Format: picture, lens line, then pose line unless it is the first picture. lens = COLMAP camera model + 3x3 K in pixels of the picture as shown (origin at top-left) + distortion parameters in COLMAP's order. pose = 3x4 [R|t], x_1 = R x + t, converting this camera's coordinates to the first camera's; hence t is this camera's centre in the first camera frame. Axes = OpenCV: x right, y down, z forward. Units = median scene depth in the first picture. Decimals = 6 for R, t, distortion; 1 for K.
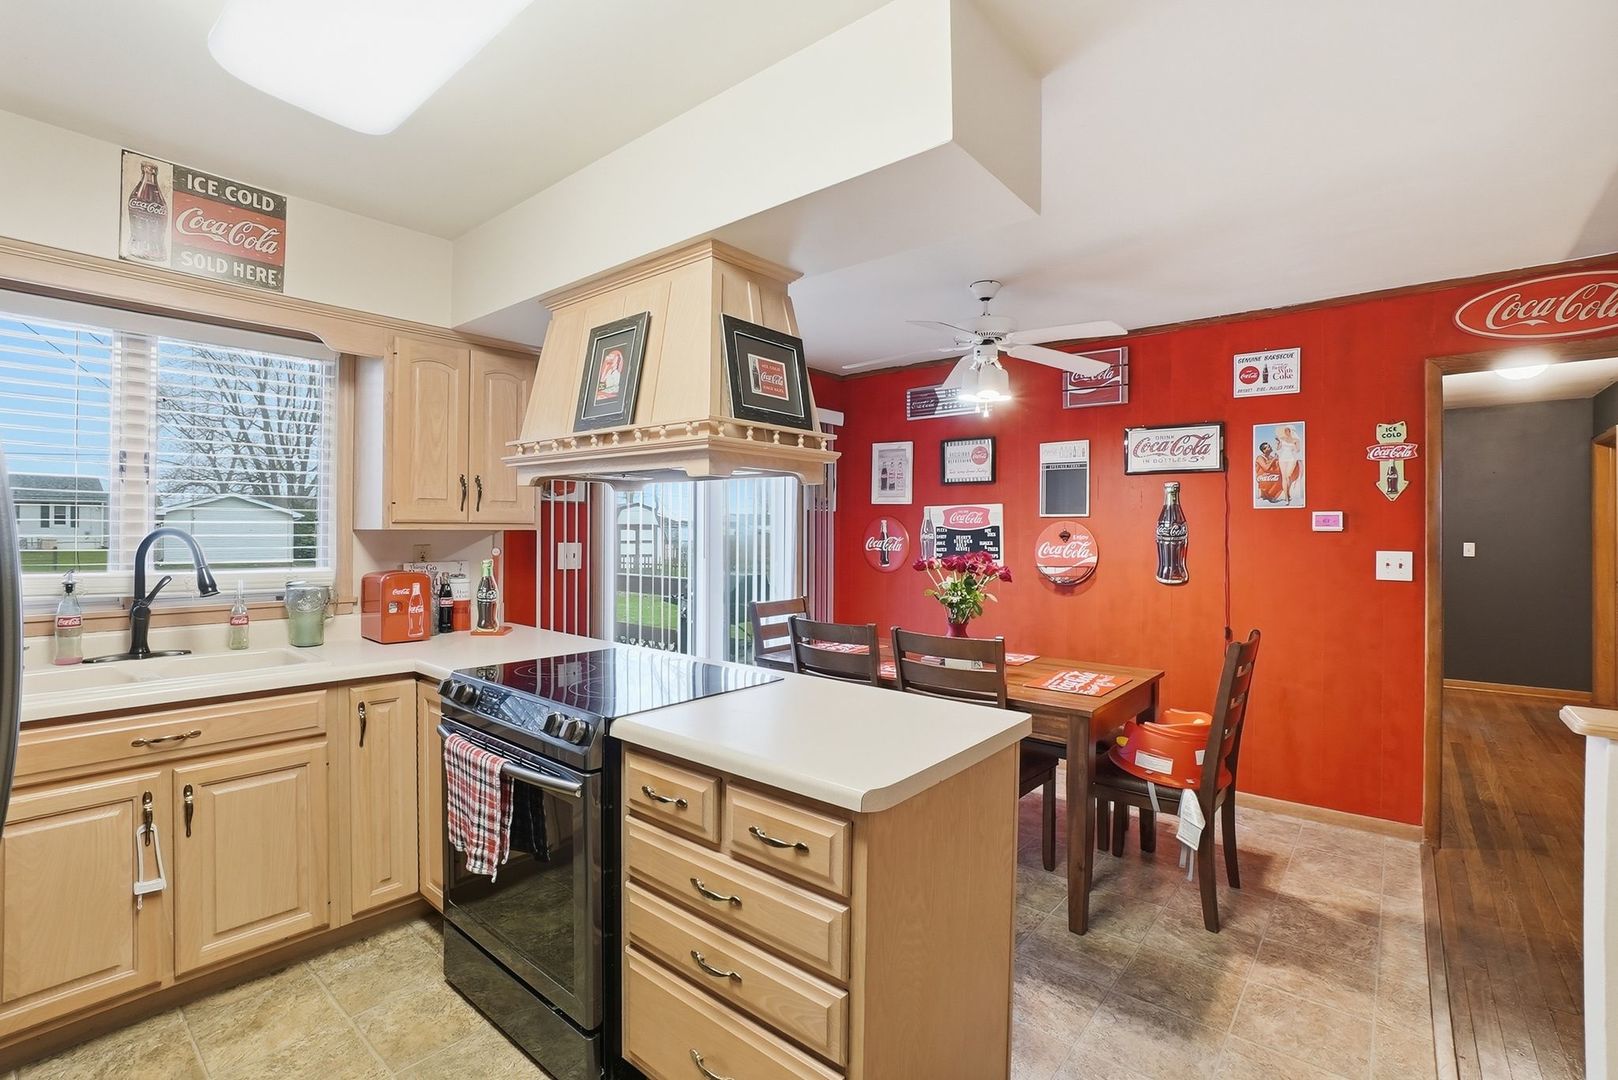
lens RADIAL K [[736.7, 0, 801.6], [0, 736.7, 538.8], [0, 0, 1]] dist [-0.049551, 0.007930]
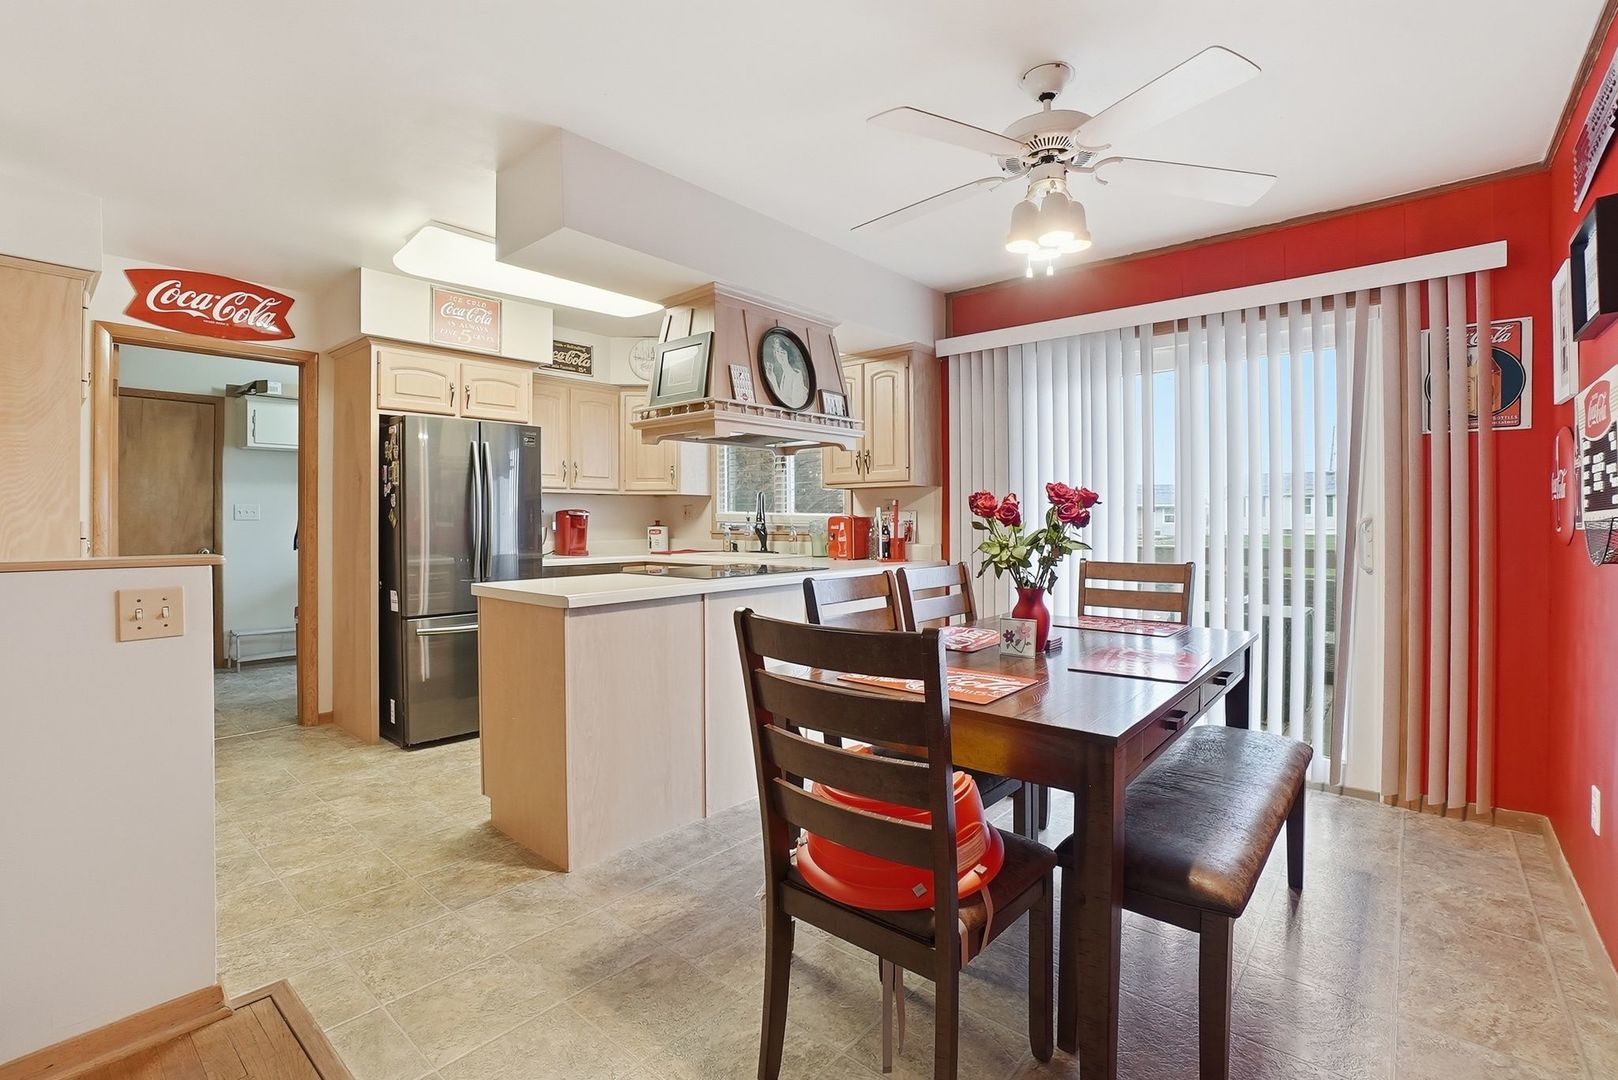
lens RADIAL K [[736.7, 0, 815.3], [0, 736.7, 526.8], [0, 0, 1]] dist [-0.049551, 0.007930]
pose [[0.008581, 0.002819, -0.999959, 0.994779], [-0.006048, 0.999978, 0.002767, 0.062032], [0.999945, 0.006024, 0.008598, 0.867054]]
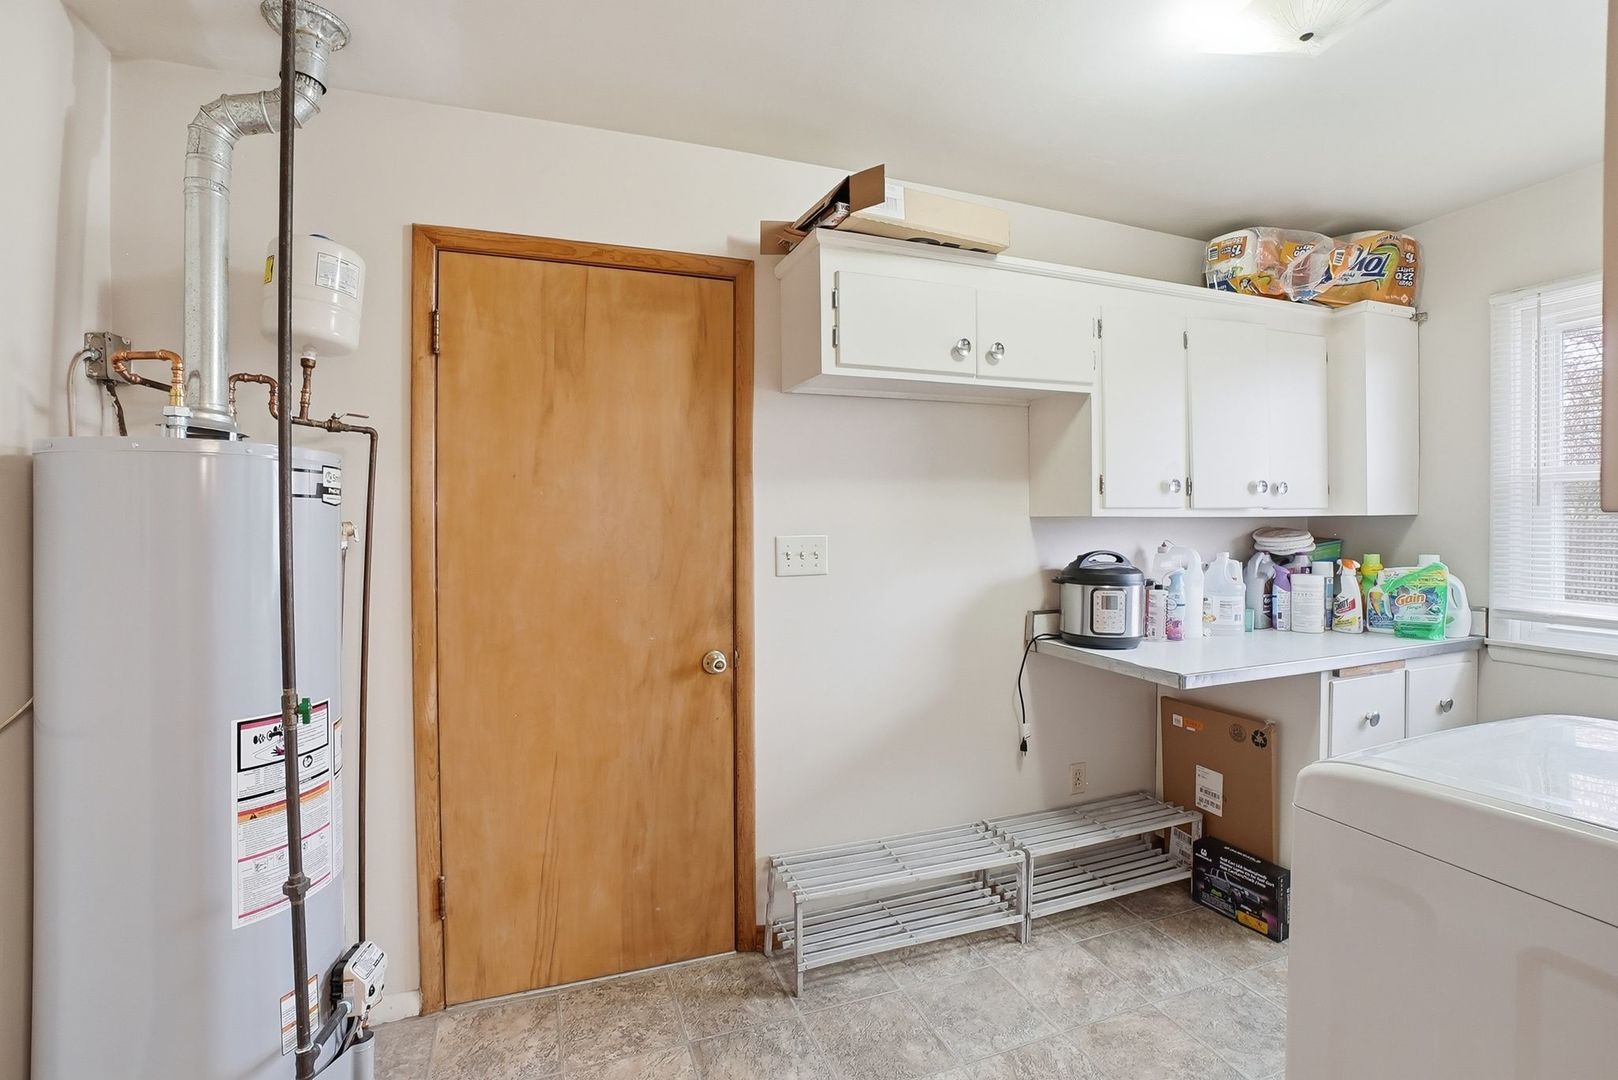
lens RADIAL K [[736.7, 0, 817.2], [0, 736.7, 523.8], [0, 0, 1]] dist [-0.049551, 0.007930]
pose [[-0.457011, 0.013562, -0.889358, -0.291354], [-0.001143, 0.999874, 0.015834, -0.009082], [0.889460, 0.008253, -0.456938, -0.303503]]
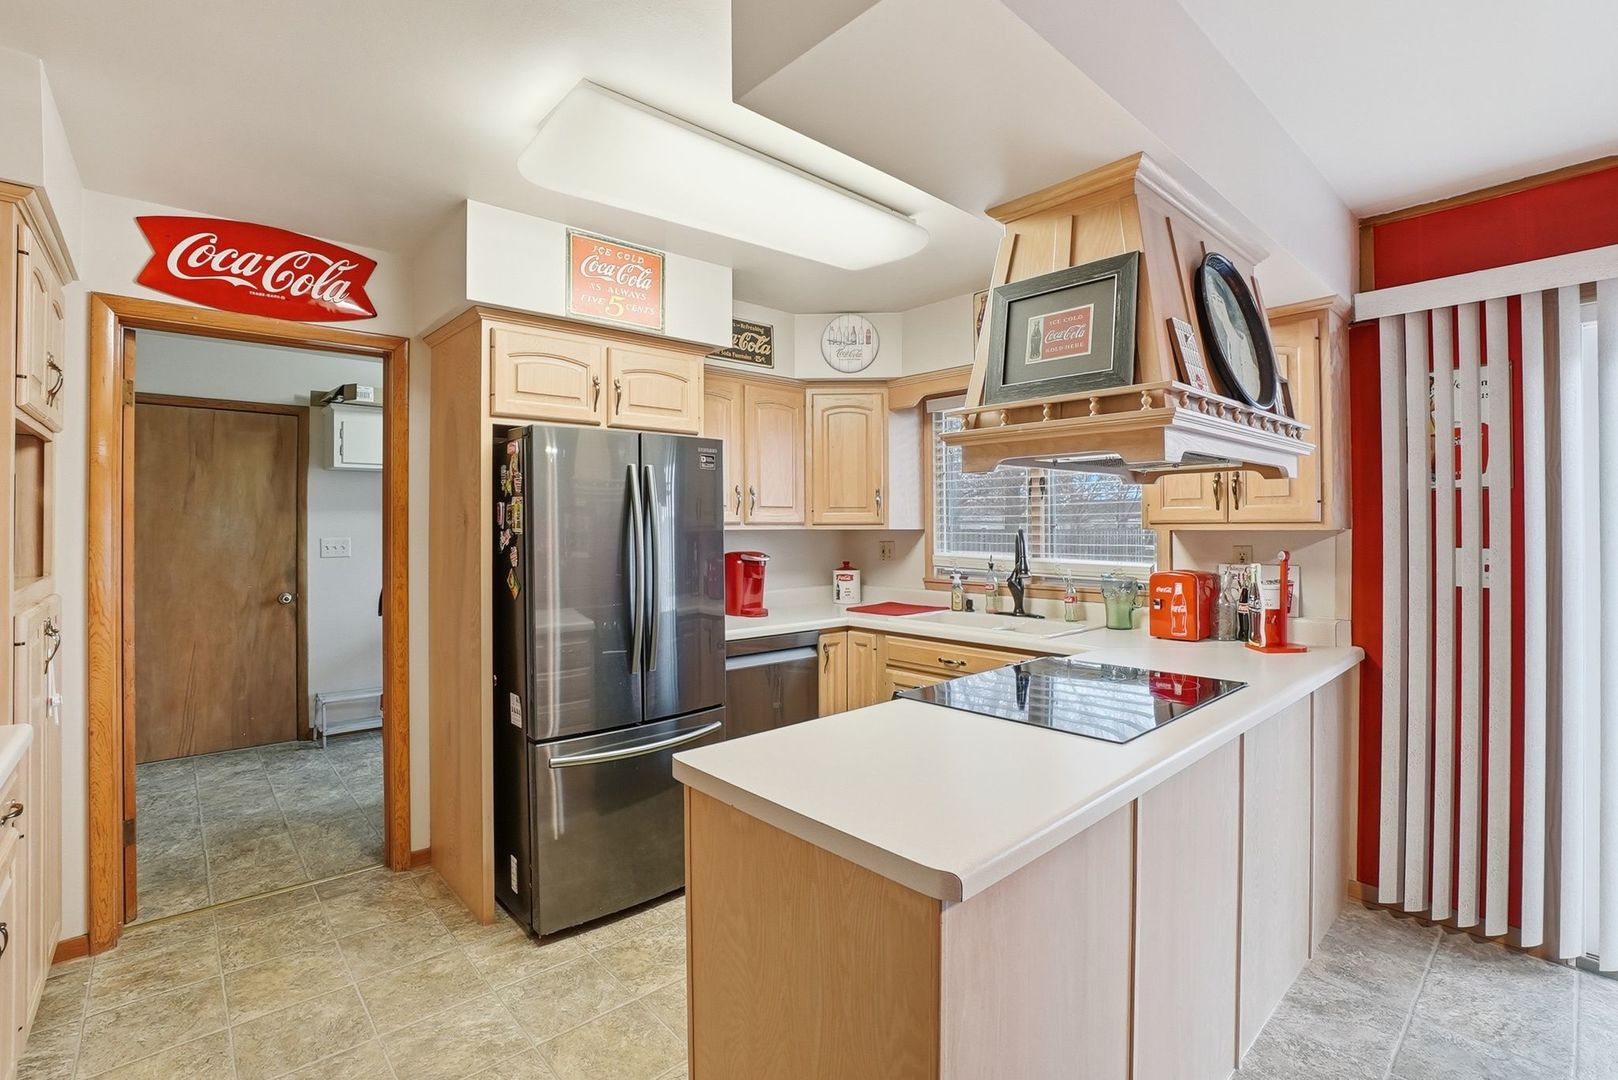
lens RADIAL K [[736.7, 0, 815.0], [0, 736.7, 528.3], [0, 0, 1]] dist [-0.049551, 0.007930]
pose [[-0.110675, -0.000808, -0.993856, 0.501383], [-0.005573, 0.999984, -0.000192, -0.011606], [0.993841, 0.005517, -0.110678, 0.567280]]
